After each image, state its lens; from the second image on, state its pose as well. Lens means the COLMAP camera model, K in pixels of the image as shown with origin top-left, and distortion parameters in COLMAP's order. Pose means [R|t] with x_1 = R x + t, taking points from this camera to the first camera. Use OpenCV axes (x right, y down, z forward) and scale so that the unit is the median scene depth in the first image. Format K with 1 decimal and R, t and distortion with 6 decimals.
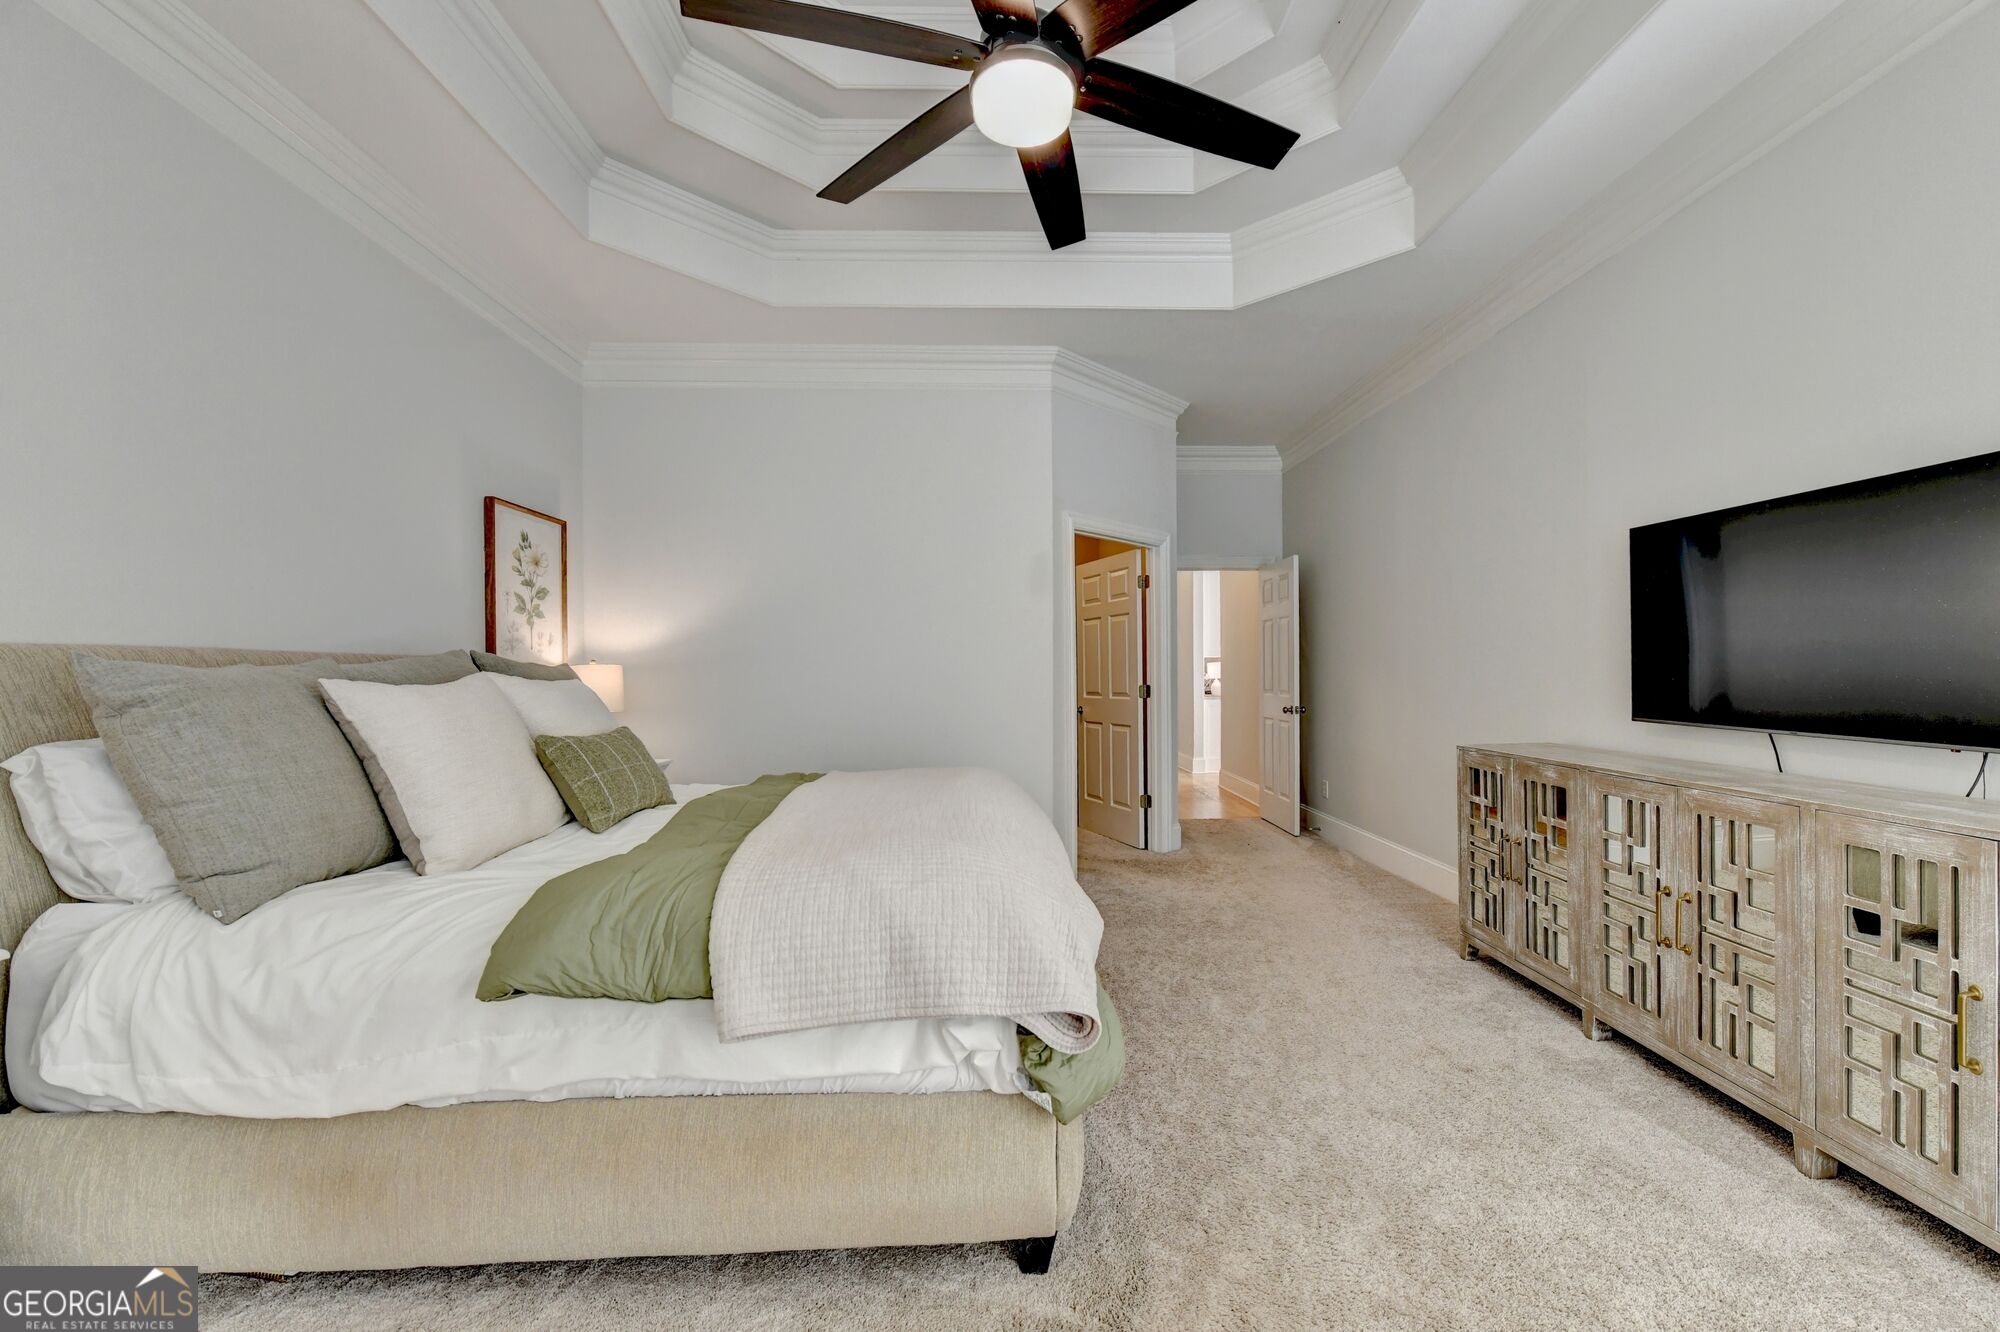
lens RADIAL K [[806.9, 0, 996.4], [0, 806.9, 674.7], [0, 0, 1]] dist [-0.006074, -0.000128]
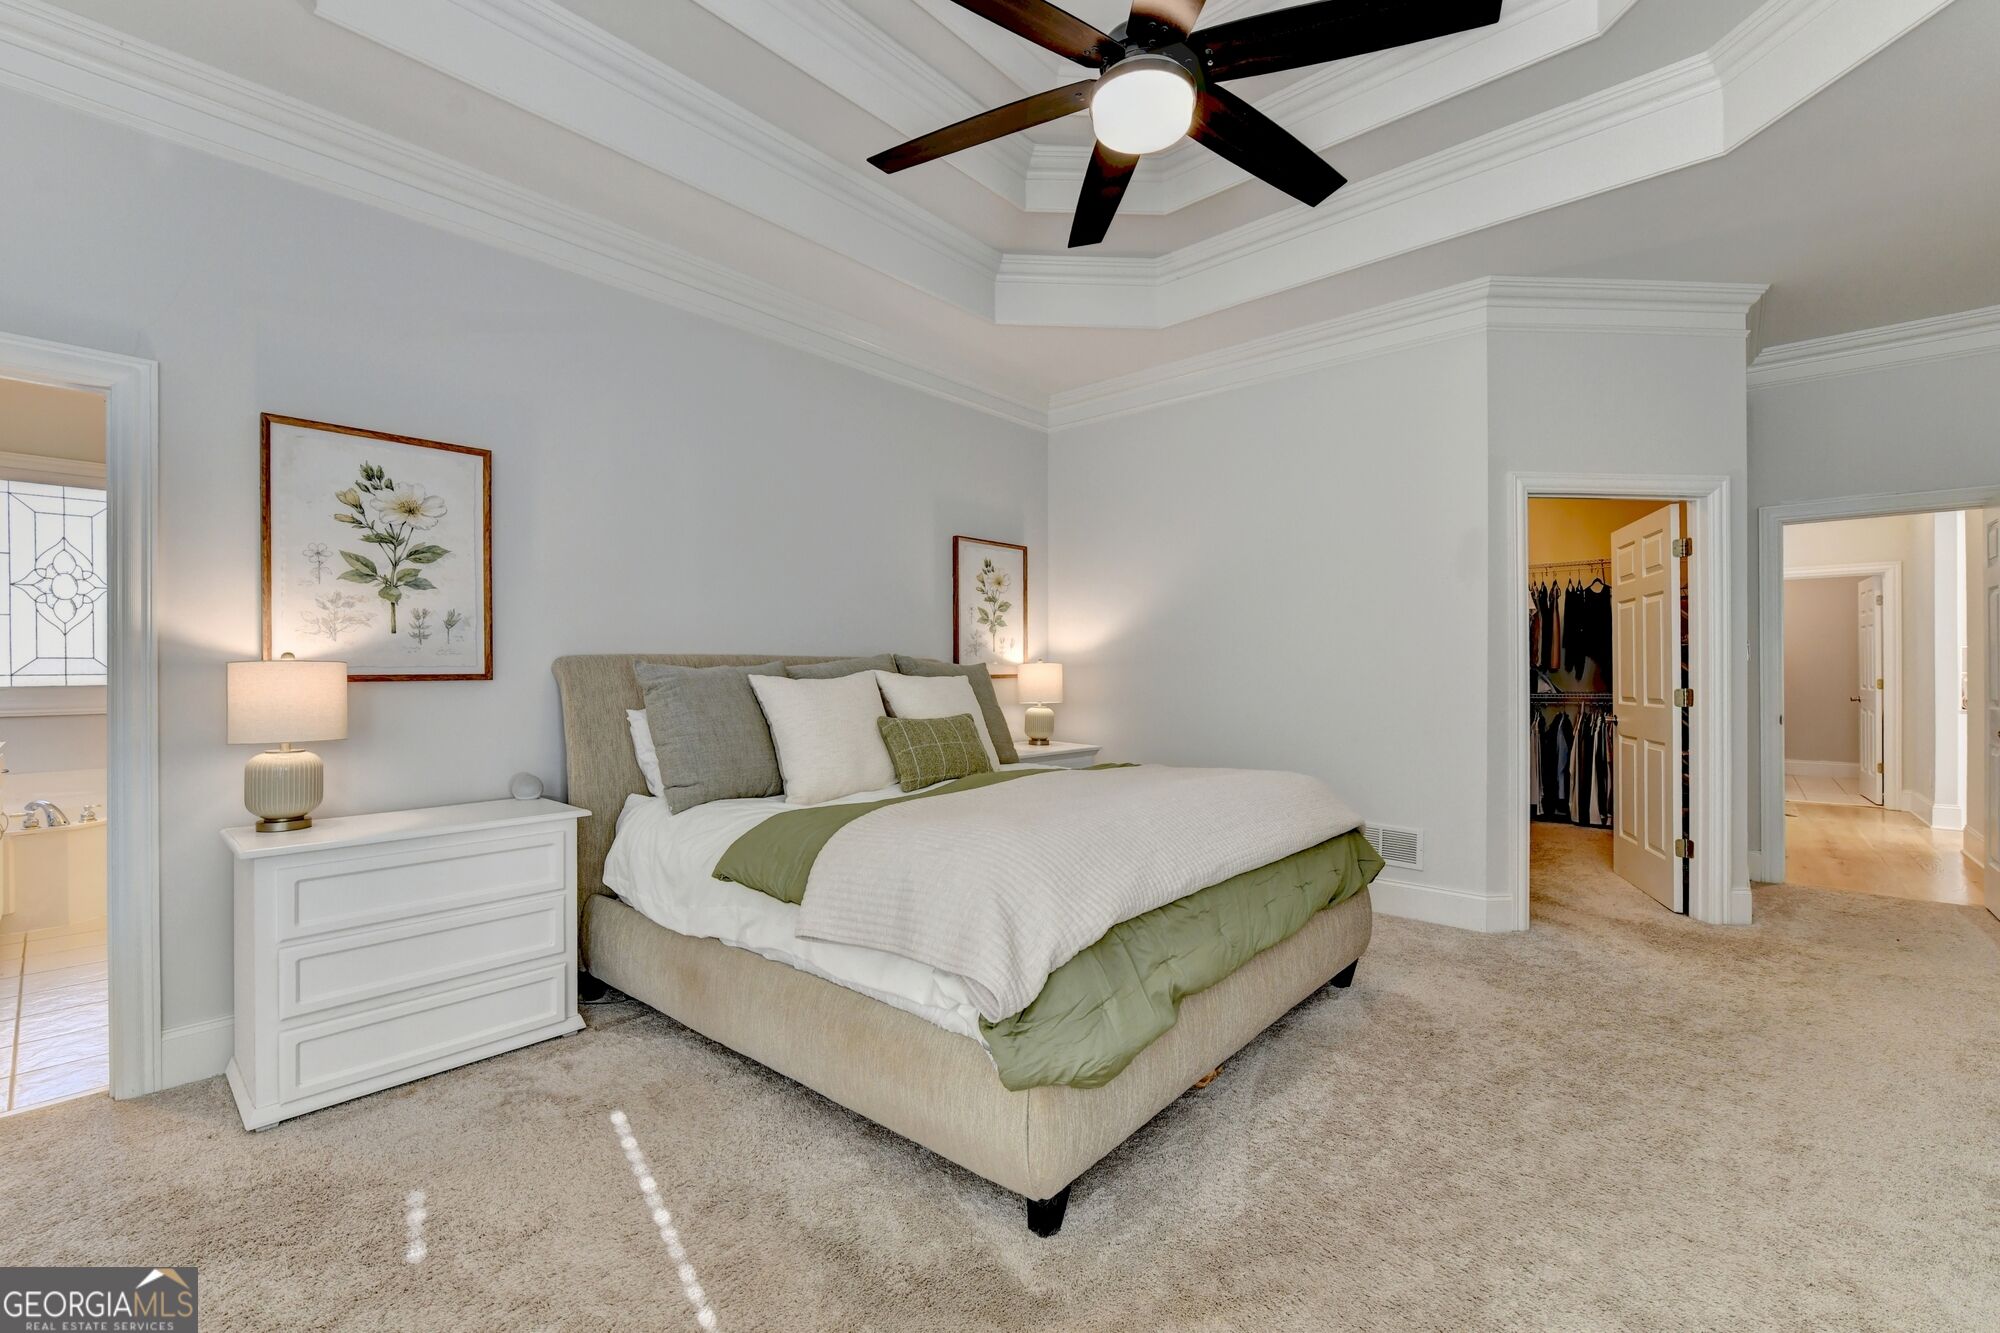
lens RADIAL K [[806.9, 0, 1004.0], [0, 806.9, 667.5], [0, 0, 1]] dist [-0.005920, -0.000512]
pose [[0.744947, 0.001829, -0.667121, 0.294351], [-0.004483, 0.999987, -0.002264, -0.003416], [0.667109, 0.004677, 0.744945, 0.067253]]
